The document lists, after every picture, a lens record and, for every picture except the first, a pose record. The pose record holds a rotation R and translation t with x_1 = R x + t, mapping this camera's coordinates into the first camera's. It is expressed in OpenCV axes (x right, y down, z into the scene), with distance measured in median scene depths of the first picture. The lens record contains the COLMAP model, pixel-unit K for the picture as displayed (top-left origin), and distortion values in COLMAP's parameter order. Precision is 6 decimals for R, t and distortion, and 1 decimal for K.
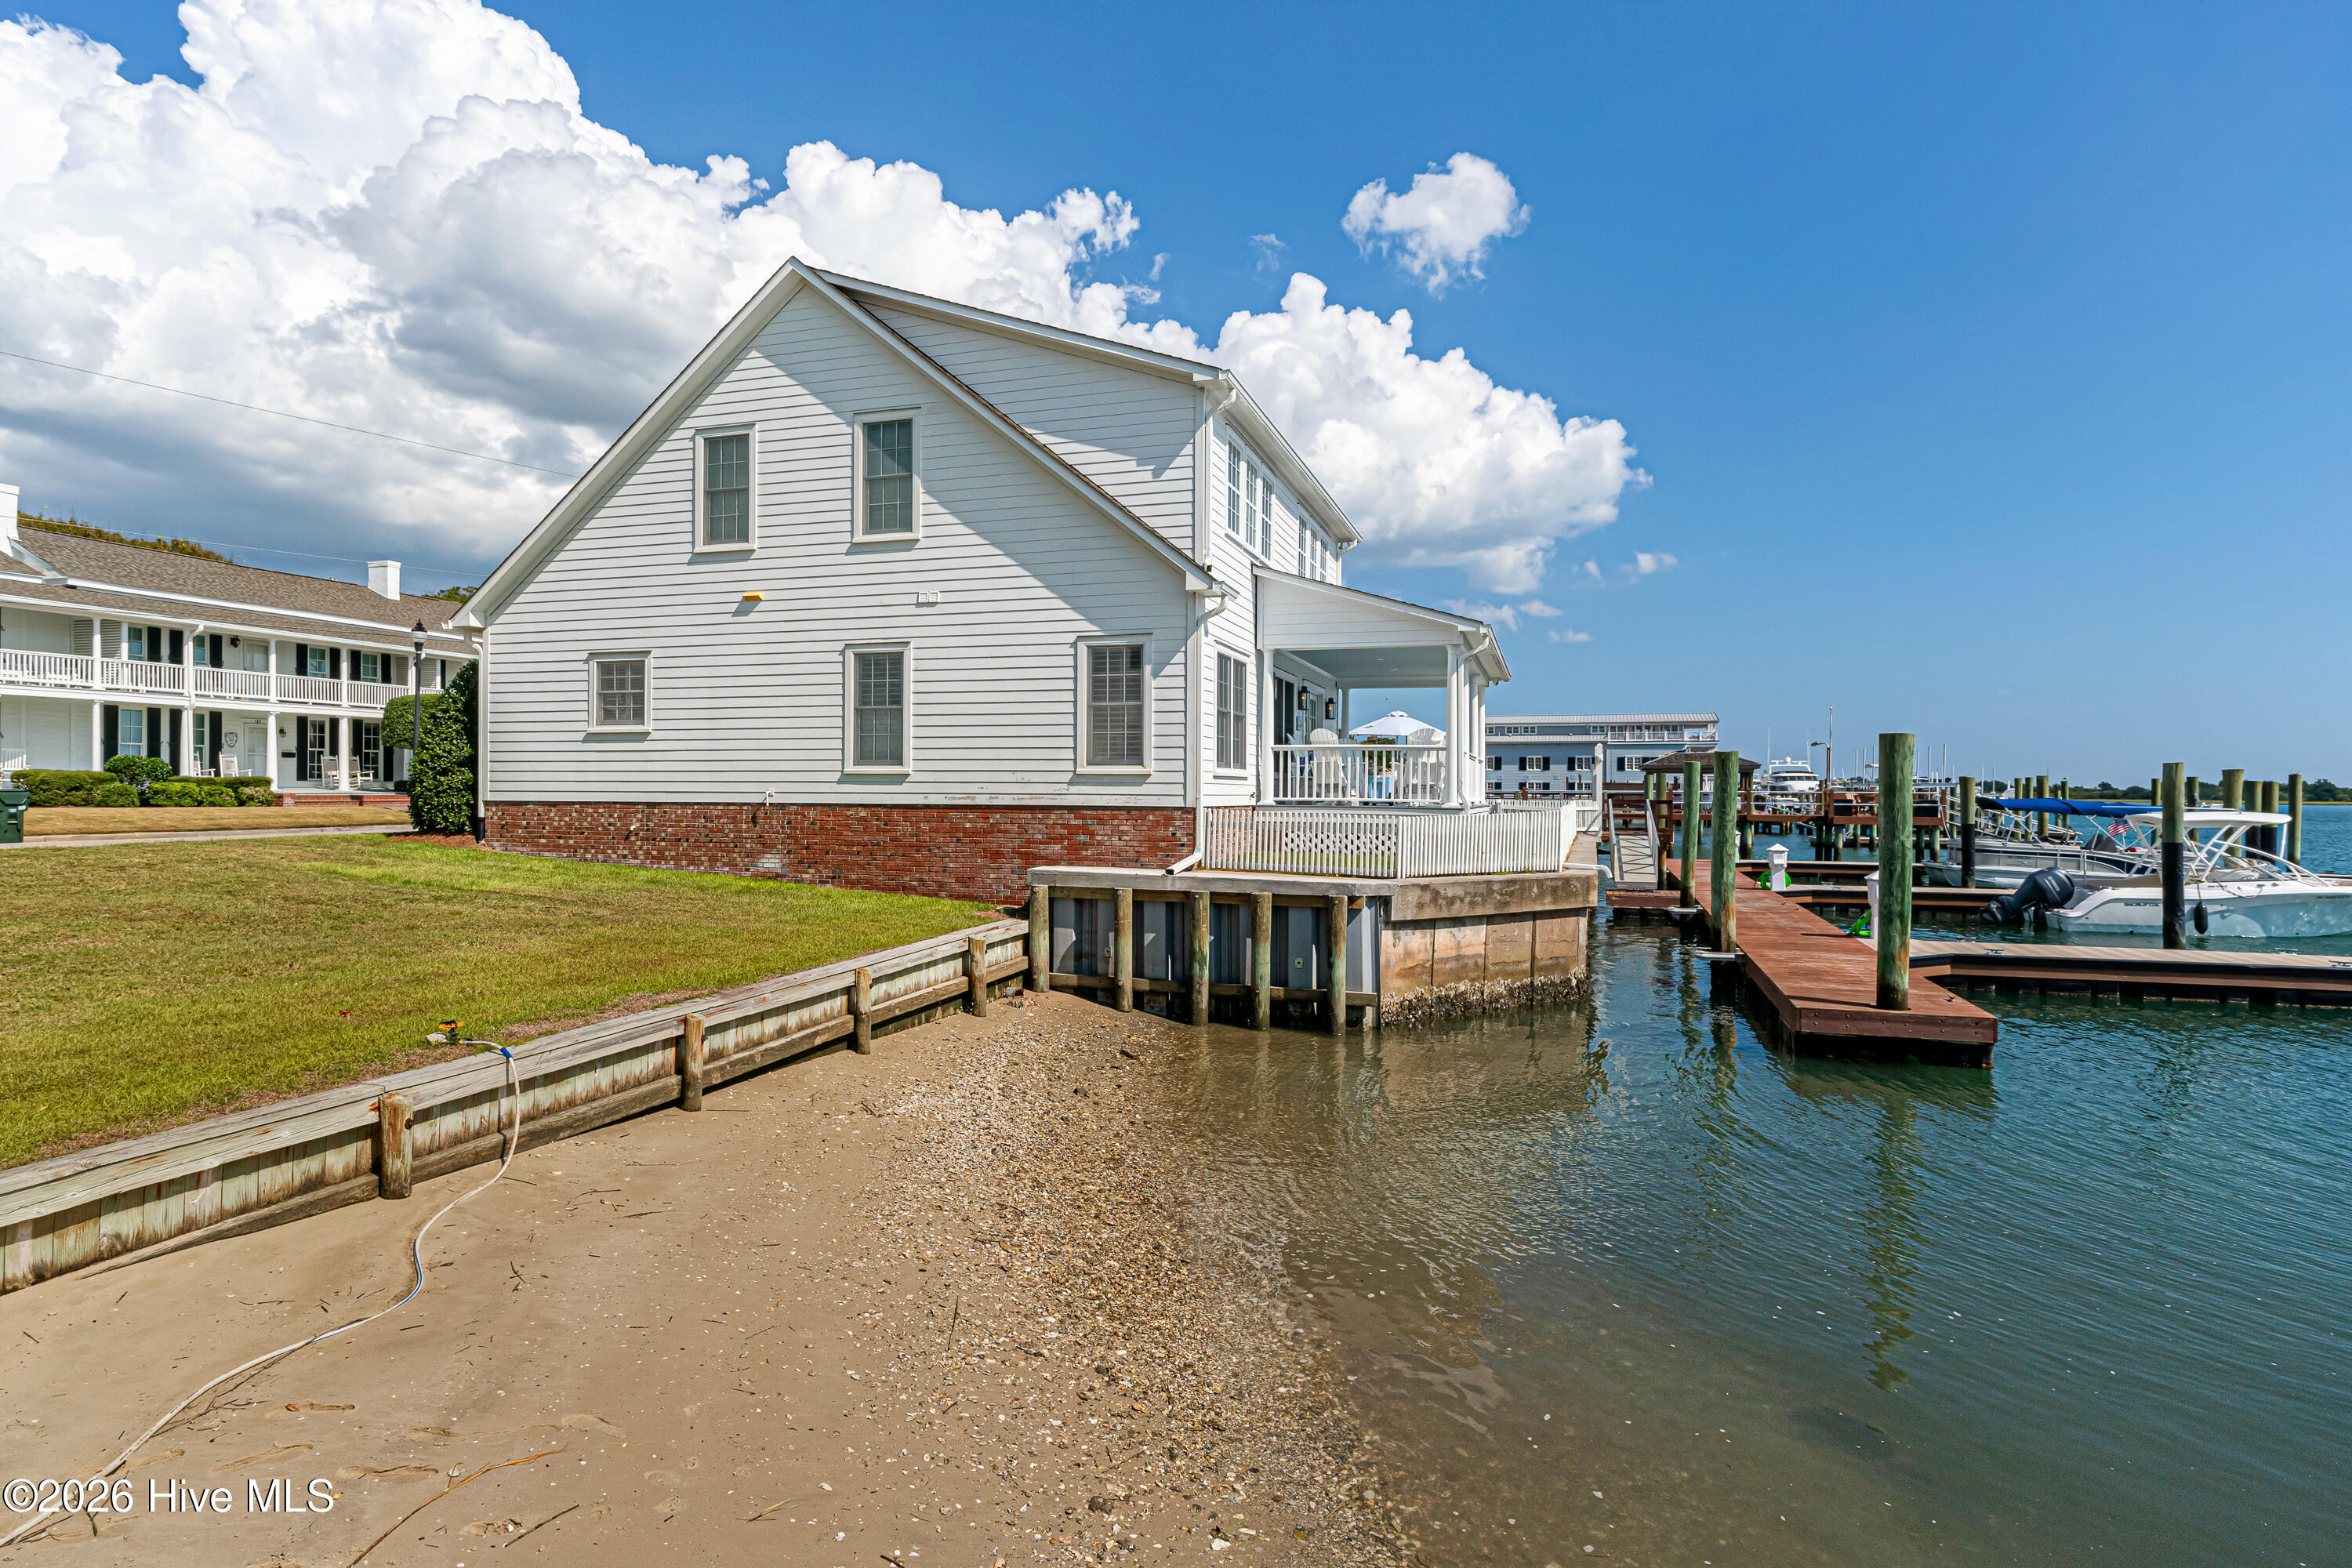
lens RADIAL K [[1206.5, 0, 1189.7], [0, 1206.5, 782.8], [0, 0, 1]] dist [0.002290, -0.003976]
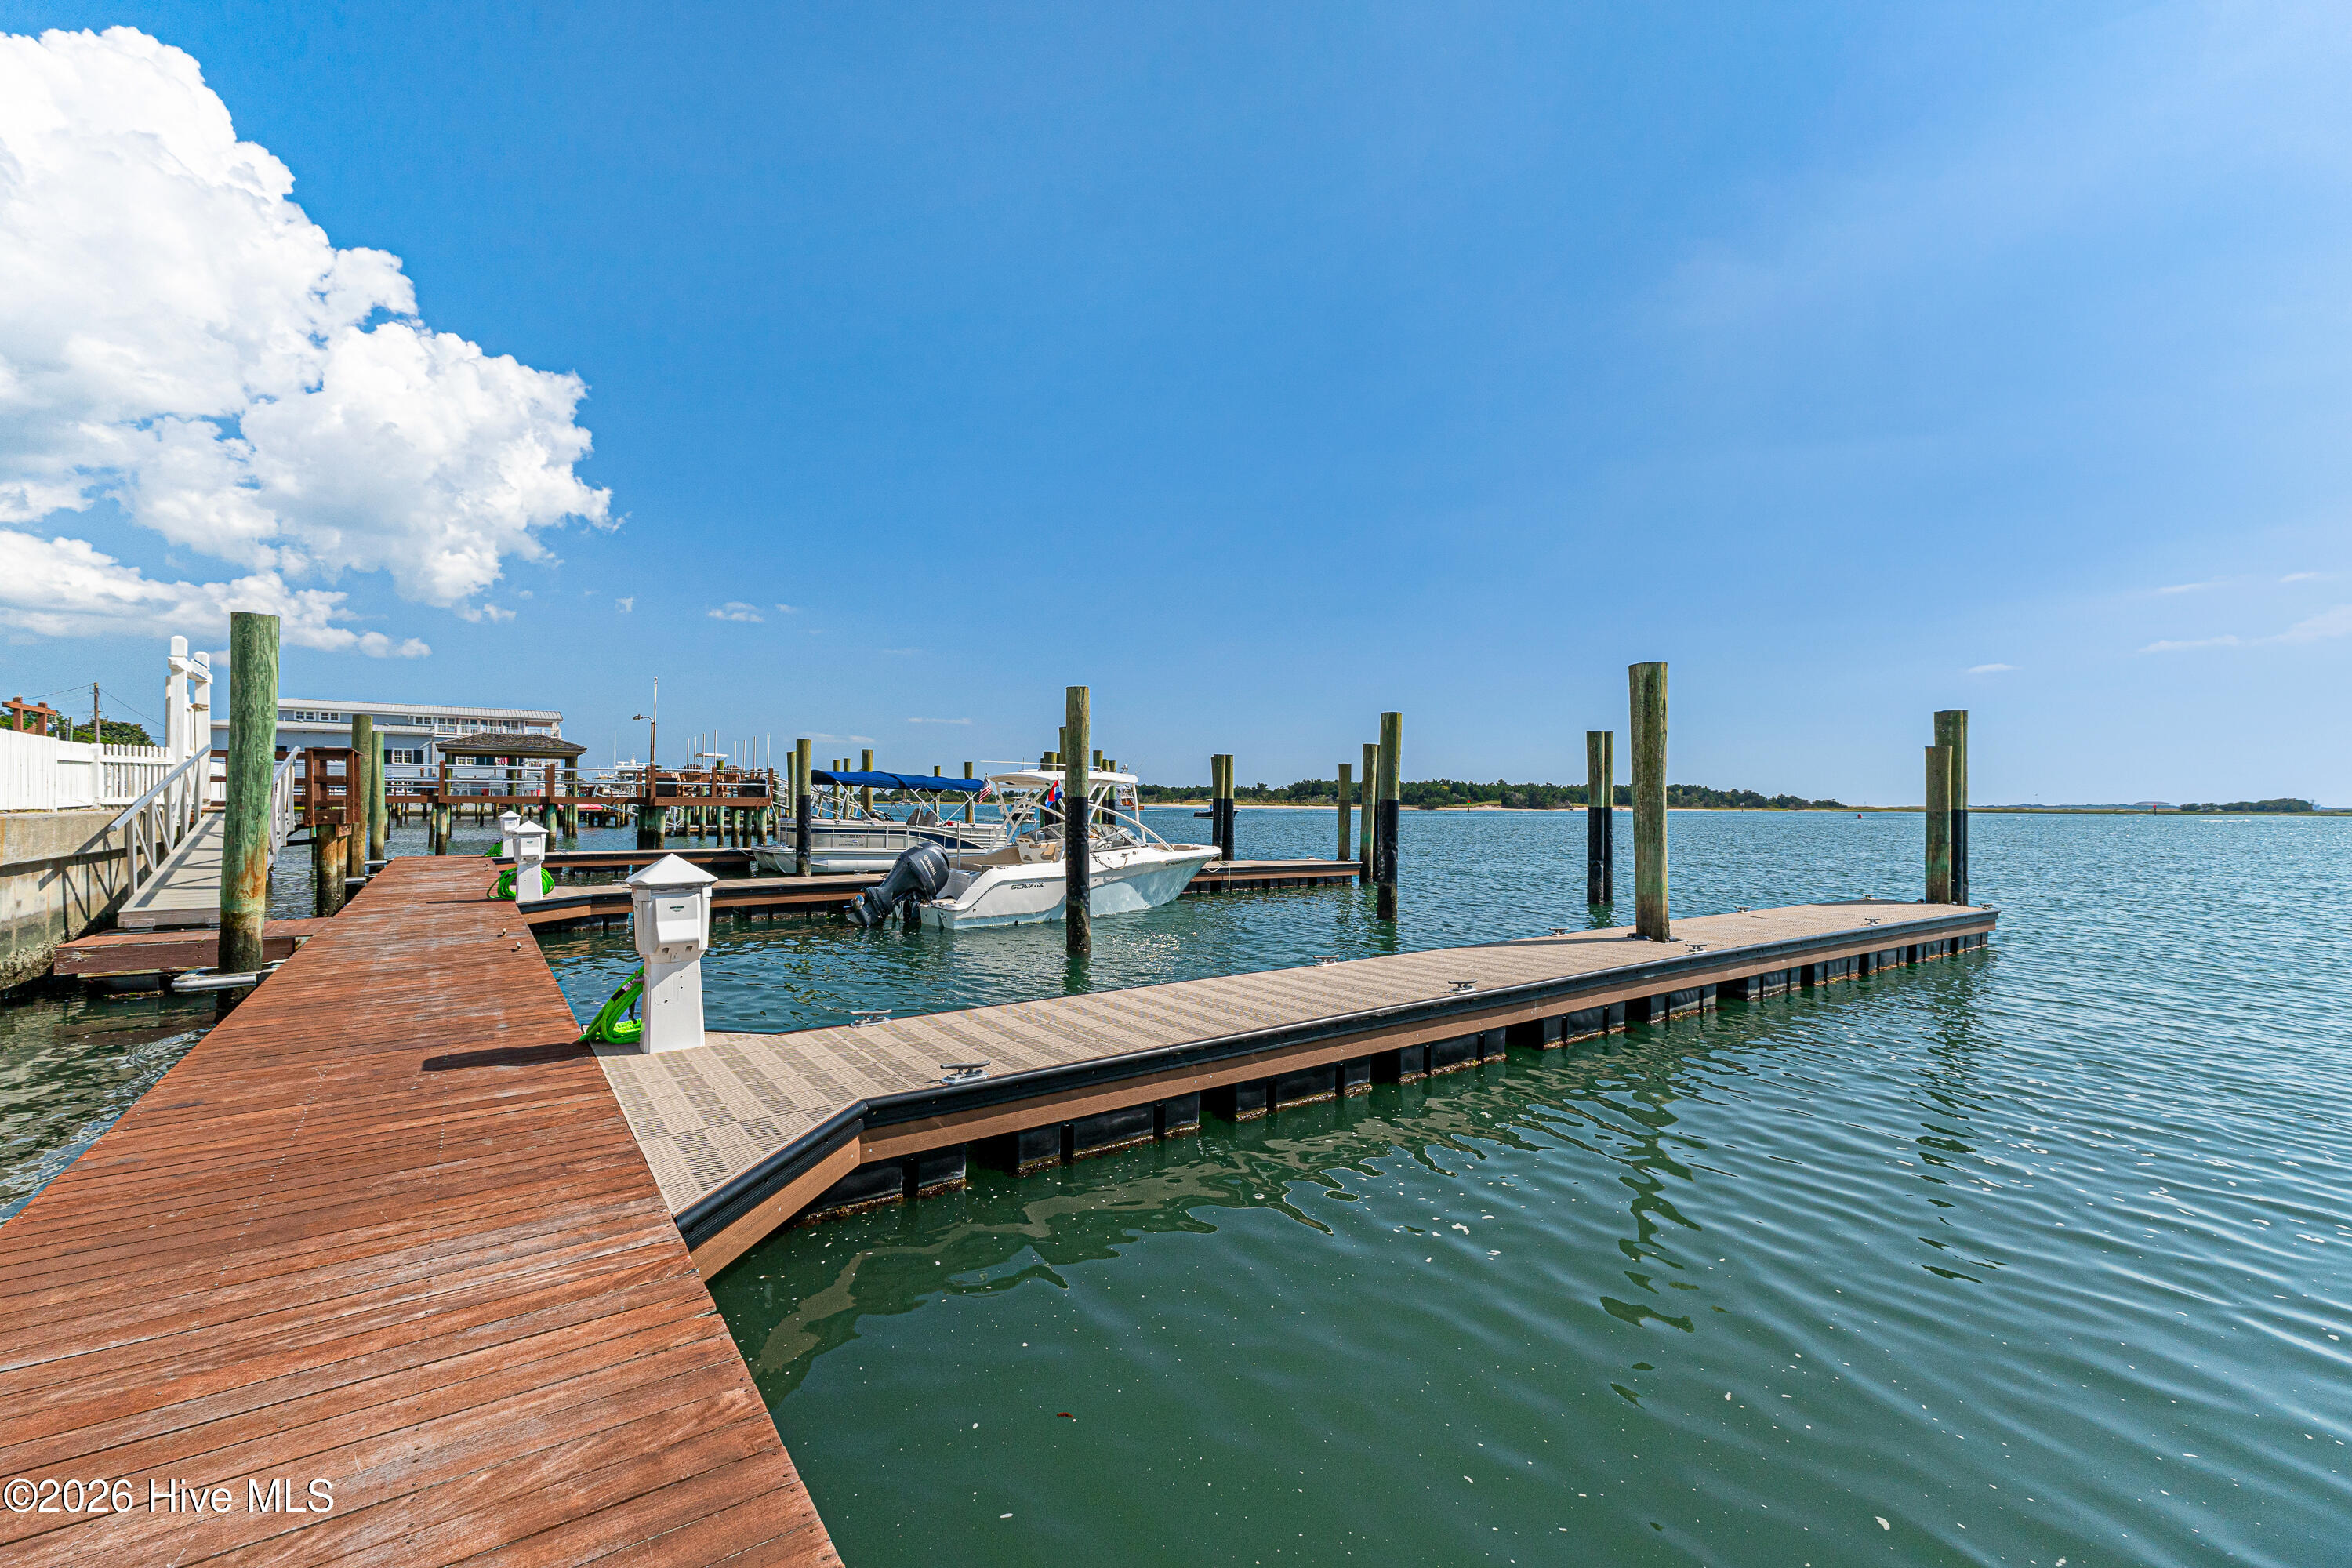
lens RADIAL K [[986.9, 0, 1167.5], [0, 986.9, 792.8], [0, 0, 1]] dist [0.006385, 0.000759]
pose [[0.582079, 0.006345, 0.813107, 0.225127], [-0.009973, 0.999950, -0.000664, 0.027626], [-0.813071, -0.007723, 0.582113, 0.379879]]
